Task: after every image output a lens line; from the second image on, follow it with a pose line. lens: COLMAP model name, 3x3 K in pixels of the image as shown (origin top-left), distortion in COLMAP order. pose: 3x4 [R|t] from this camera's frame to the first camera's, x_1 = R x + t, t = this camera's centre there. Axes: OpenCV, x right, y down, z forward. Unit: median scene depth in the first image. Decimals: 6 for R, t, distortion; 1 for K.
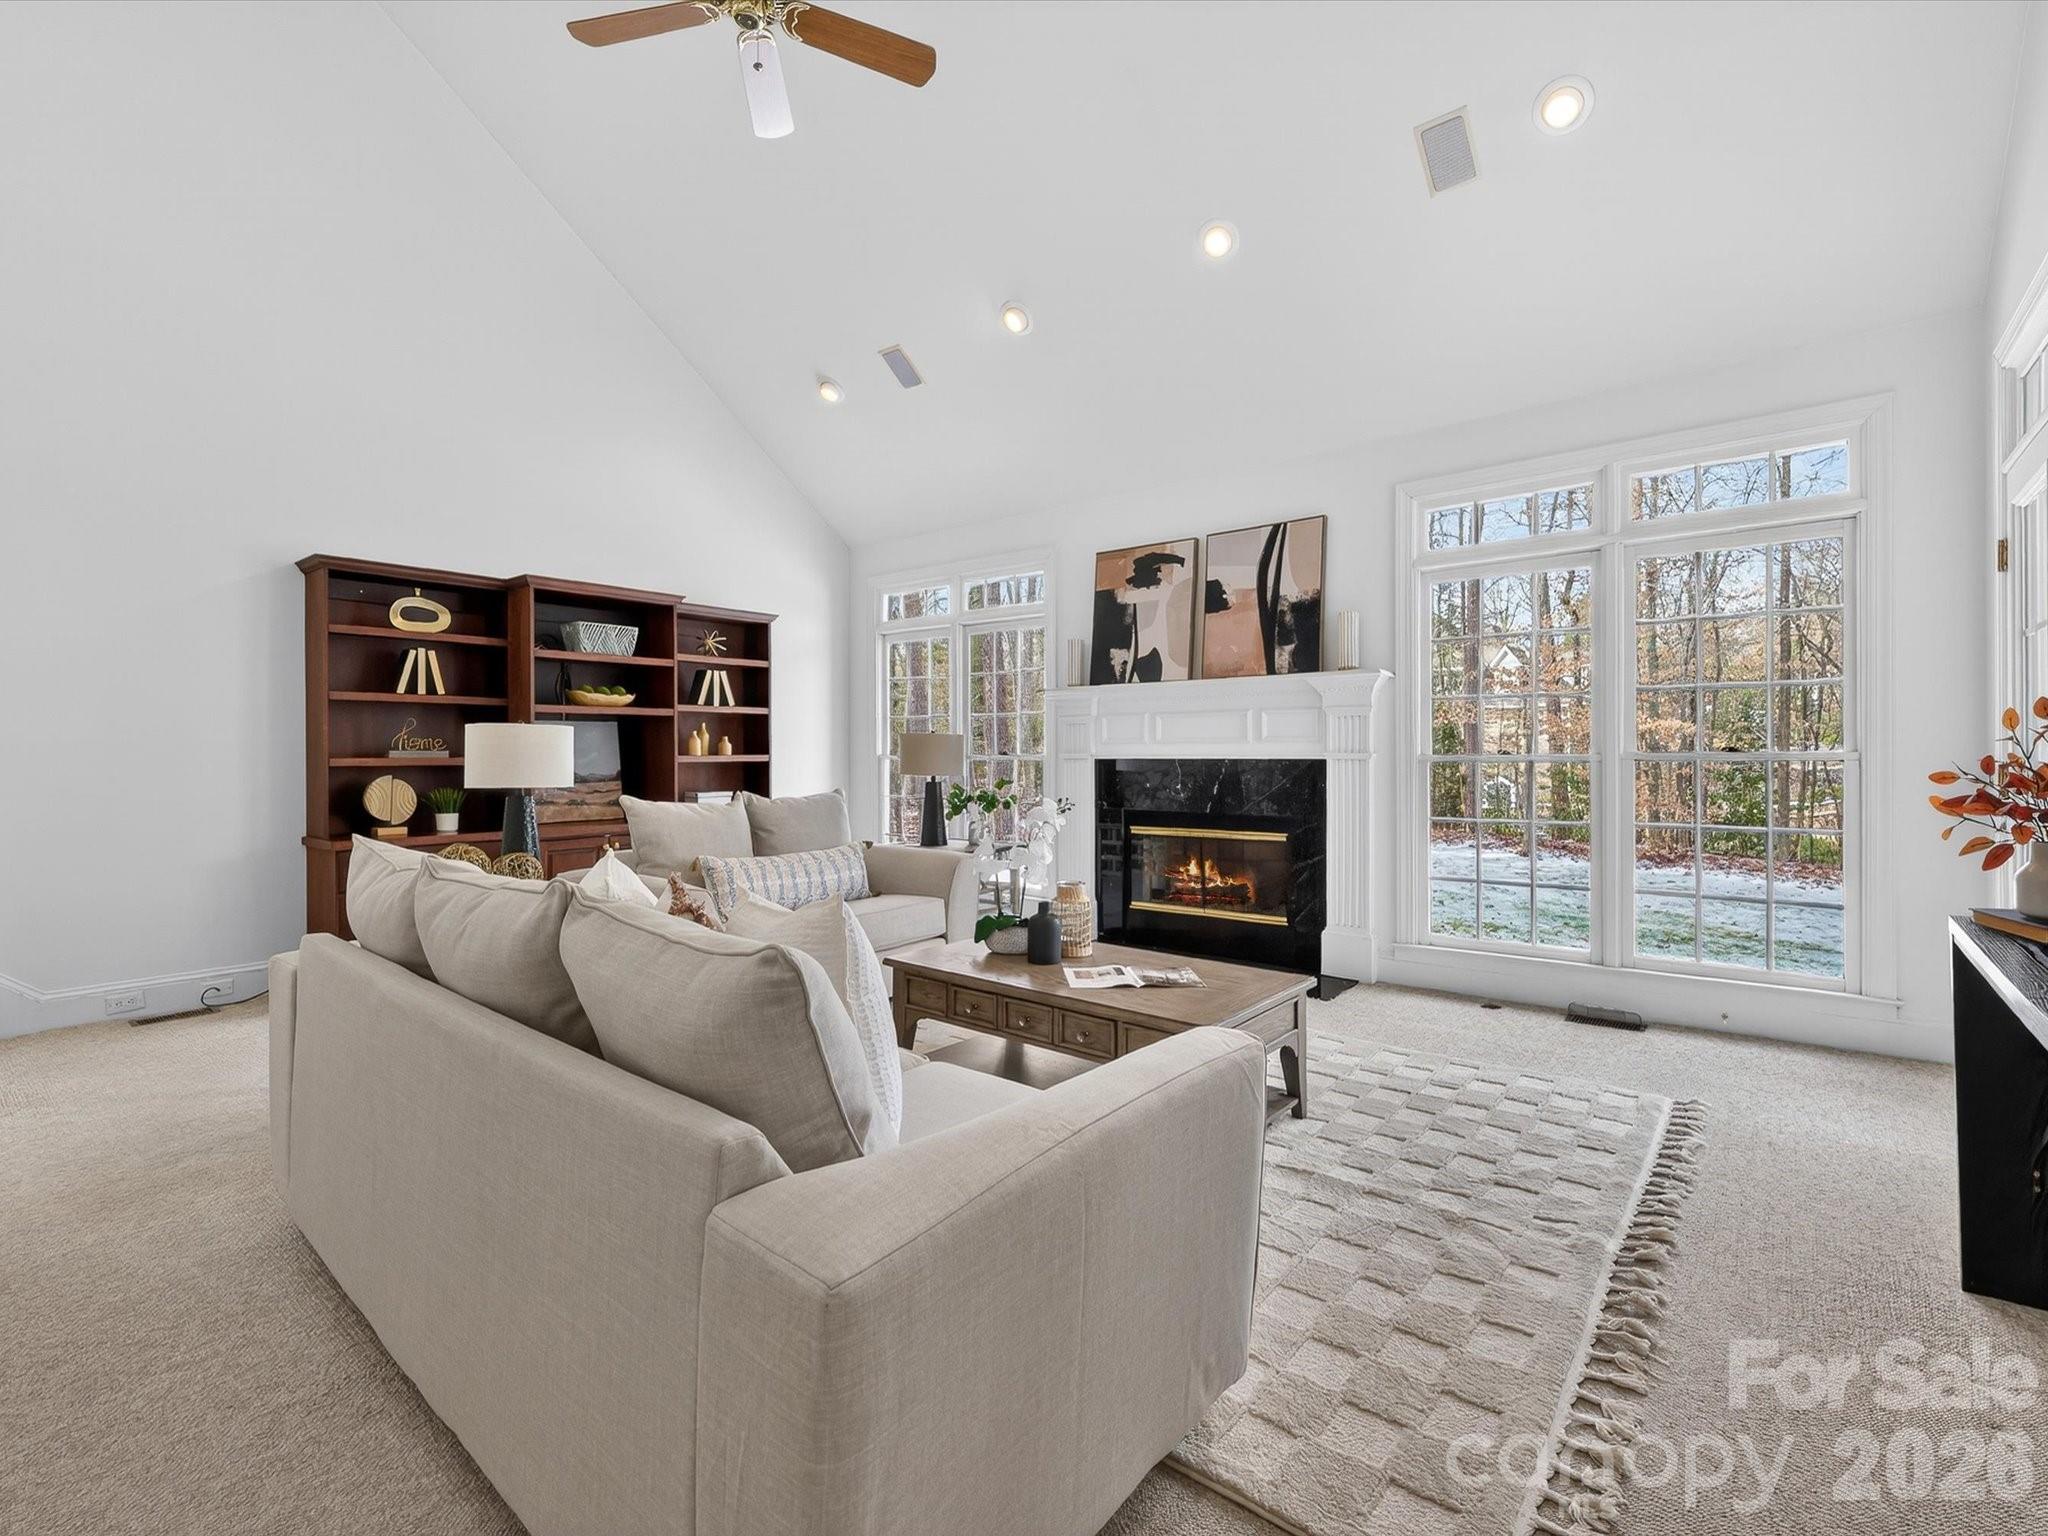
lens RADIAL K [[924.3, 0, 1010.2], [0, 924.3, 759.0], [0, 0, 1]] dist [0.002271, -0.000957]
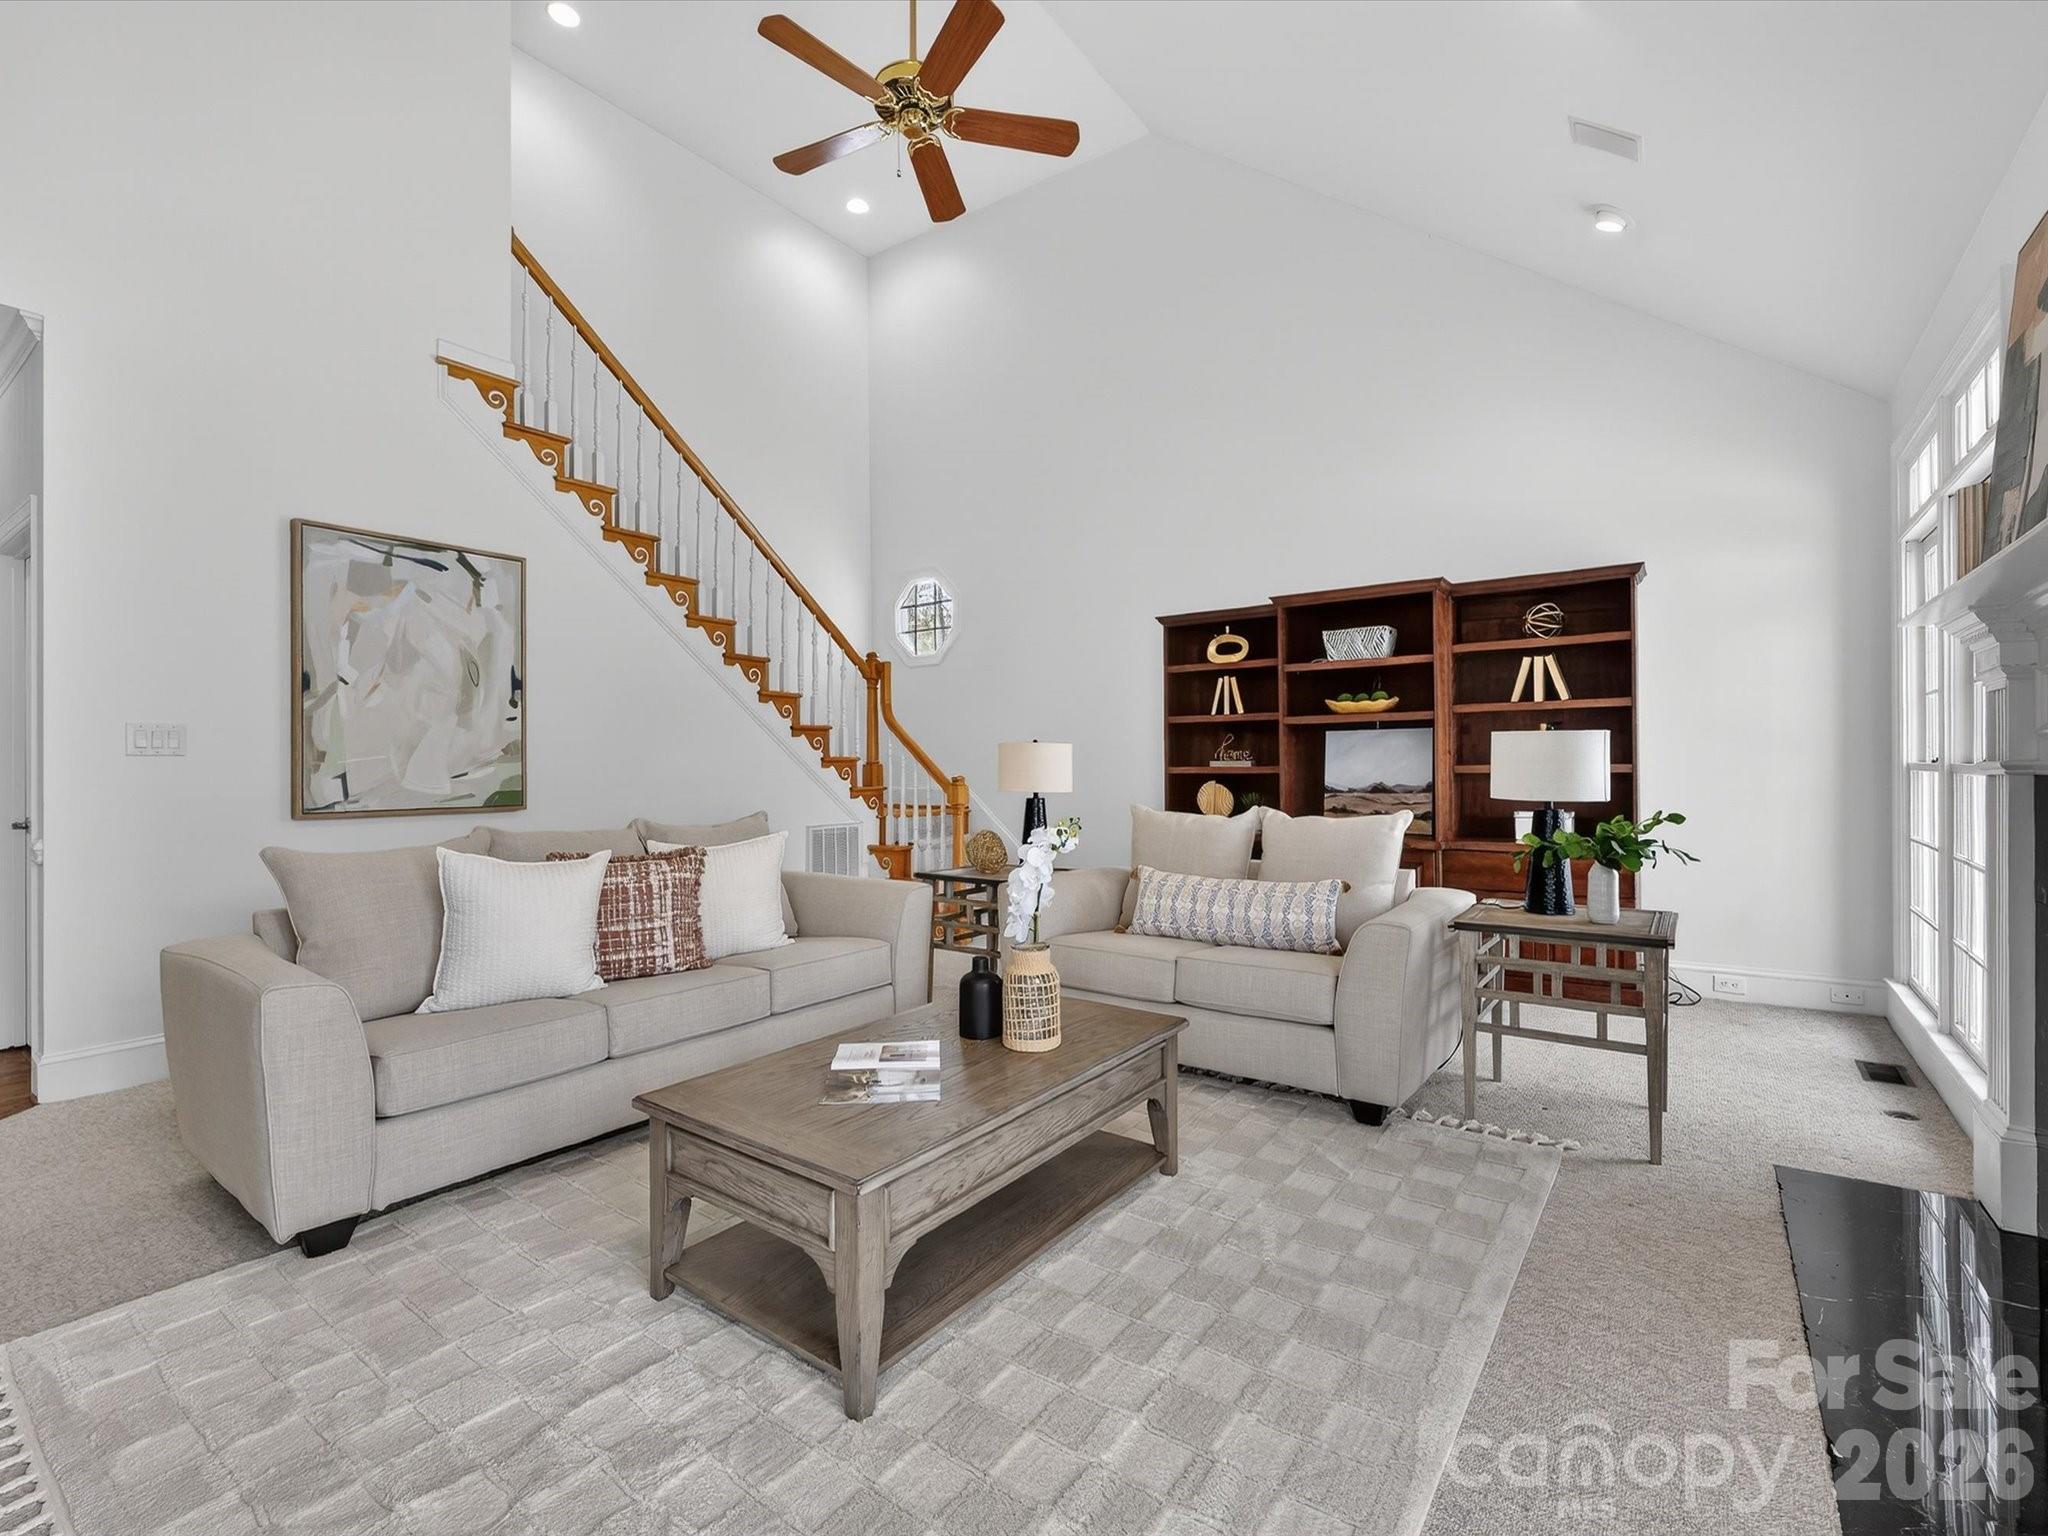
lens RADIAL K [[924.3, 0, 1017.7], [0, 924.3, 758.9], [0, 0, 1]] dist [0.002271, -0.000957]
pose [[0.053977, -0.001284, -0.998541, 0.504469], [-0.002086, 0.999997, -0.001398, -0.008621], [0.998540, 0.002158, 0.053974, 0.607167]]
